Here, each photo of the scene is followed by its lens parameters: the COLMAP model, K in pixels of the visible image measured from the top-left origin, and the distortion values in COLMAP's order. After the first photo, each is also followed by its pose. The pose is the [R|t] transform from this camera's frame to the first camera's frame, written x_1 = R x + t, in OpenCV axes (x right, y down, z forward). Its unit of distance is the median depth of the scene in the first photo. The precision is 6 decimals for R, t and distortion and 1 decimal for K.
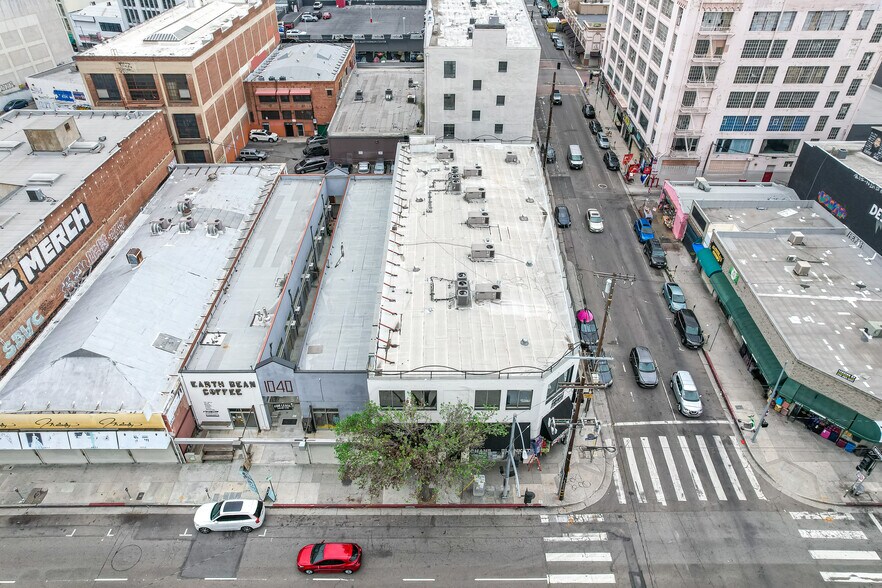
lens RADIAL K [[574.1, 0, 438.2], [0, 574.1, 264.4], [0, 0, 1]] dist [-0.070765, 0.076296]
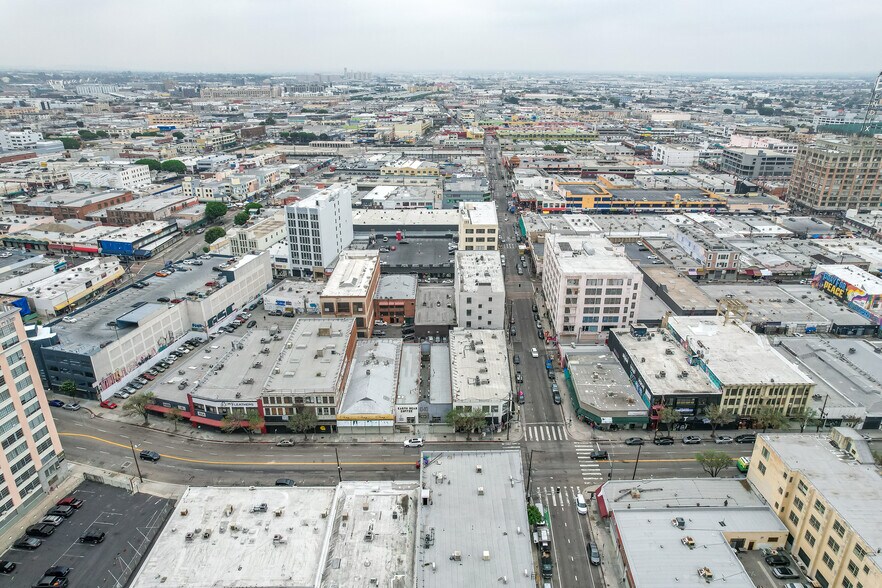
lens RADIAL K [[561.2, 0, 445.8], [0, 561.2, 294.3], [0, 0, 1]] dist [-0.065213, 0.066463]
pose [[0.999928, -0.005273, 0.010821, -0.109869], [0.007439, 0.977432, -0.211121, 0.151196], [-0.009463, 0.211187, 0.977400, -1.428519]]
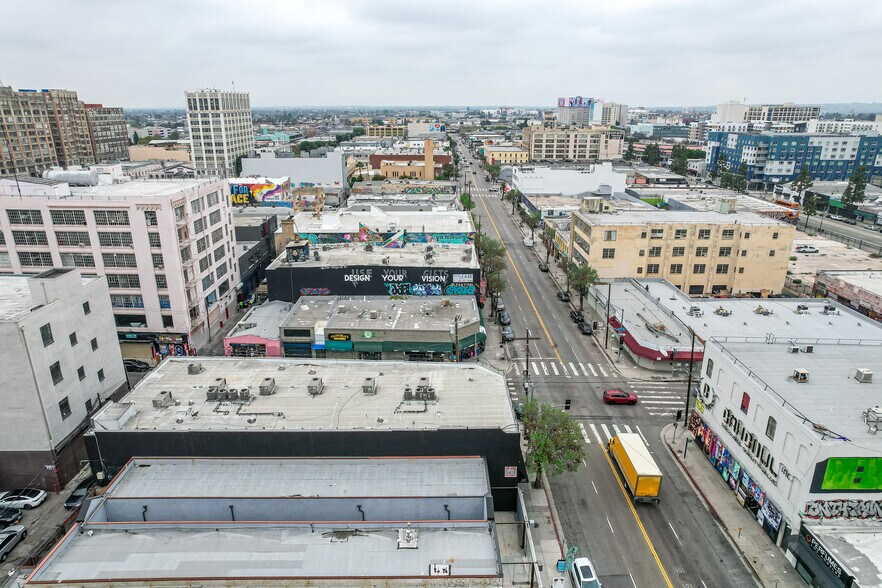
lens RADIAL K [[561.2, 0, 445.8], [0, 561.2, 294.3], [0, 0, 1]] dist [-0.065213, 0.066463]
pose [[-0.012611, -0.326116, 0.945245, -0.699969], [0.565683, 0.777177, 0.275679, -0.289691], [-0.824527, 0.538186, 0.174677, 0.391324]]
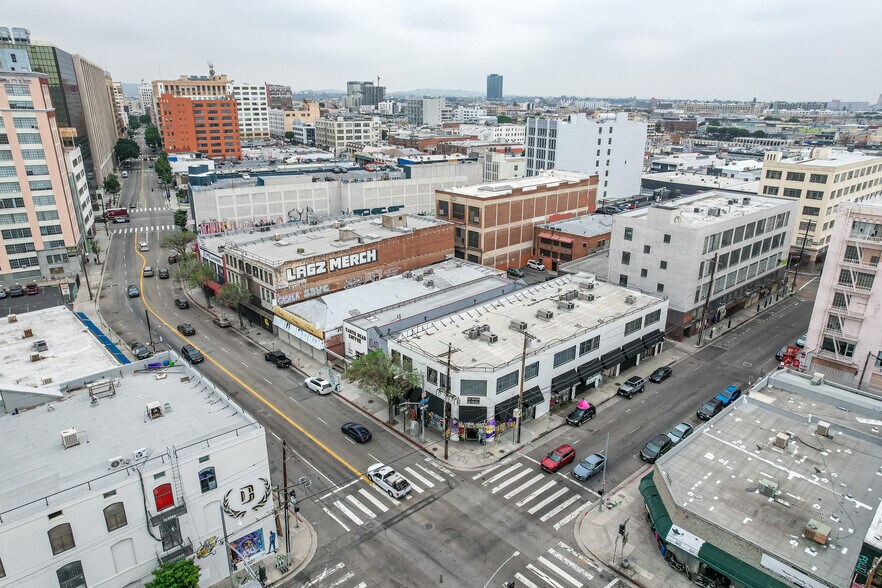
lens RADIAL K [[568.6, 0, 445.5], [0, 568.6, 294.6], [0, 0, 1]] dist [-0.064820, 0.064894]
pose [[0.693915, 0.240891, -0.678567, 0.661106], [-0.413531, 0.904794, -0.101683, 0.096477], [0.589469, 0.351168, 0.727466, -0.157189]]
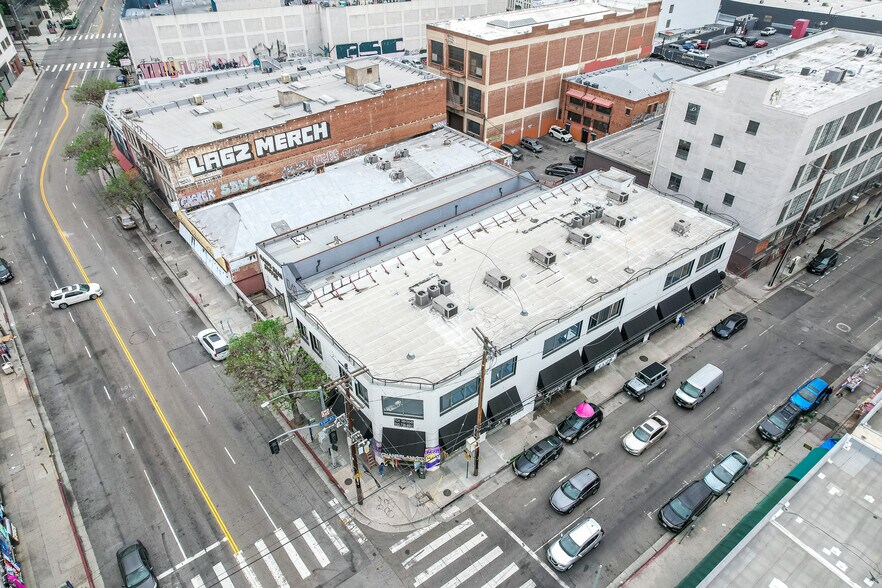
lens RADIAL K [[561.2, 0, 445.8], [0, 561.2, 294.3], [0, 0, 1]] dist [-0.065213, 0.066463]
pose [[0.636717, 0.463872, -0.615966, 0.436673], [-0.439822, 0.874607, 0.204009, -0.109298], [0.633362, 0.141019, 0.760898, 0.160816]]
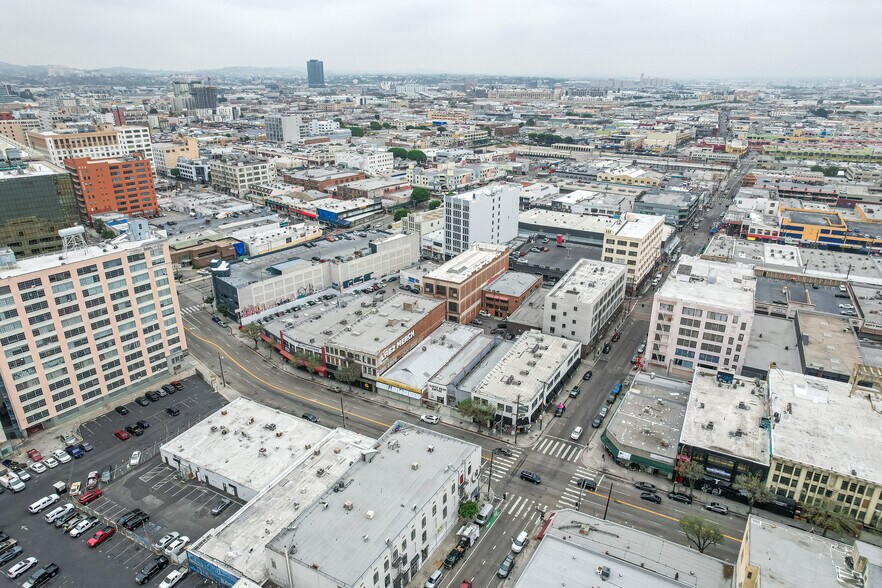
lens RADIAL K [[561.2, 0, 445.8], [0, 561.2, 294.3], [0, 0, 1]] dist [-0.065213, 0.066463]
pose [[0.883374, 0.174538, -0.434955, 0.659188], [-0.265444, 0.951189, -0.157414, 0.115601], [0.386250, 0.254512, 0.886586, -1.353804]]
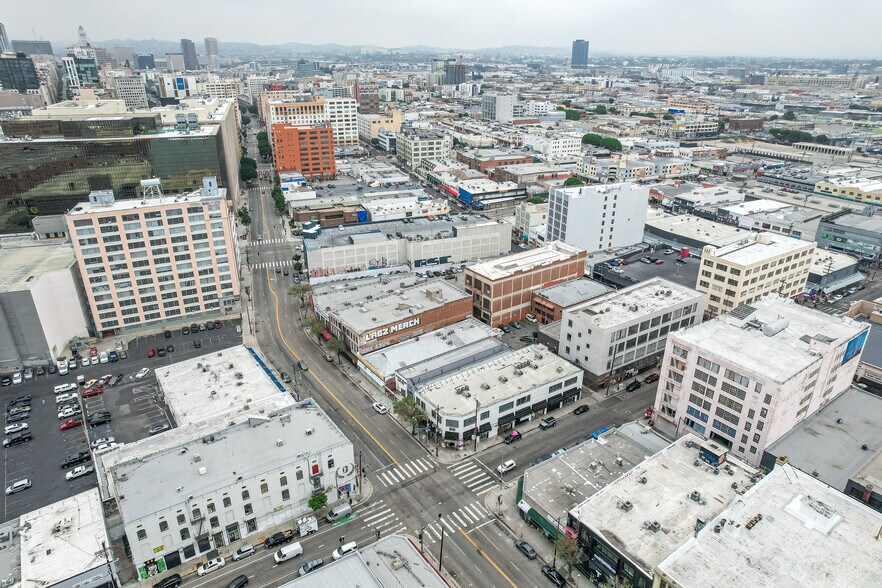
lens RADIAL K [[561.2, 0, 445.8], [0, 561.2, 294.3], [0, 0, 1]] dist [-0.065213, 0.066463]
pose [[0.582092, 0.327940, -0.744059, 1.303632], [-0.462776, 0.886018, 0.028469, -0.286984], [0.668586, 0.327761, 0.667507, -0.771846]]
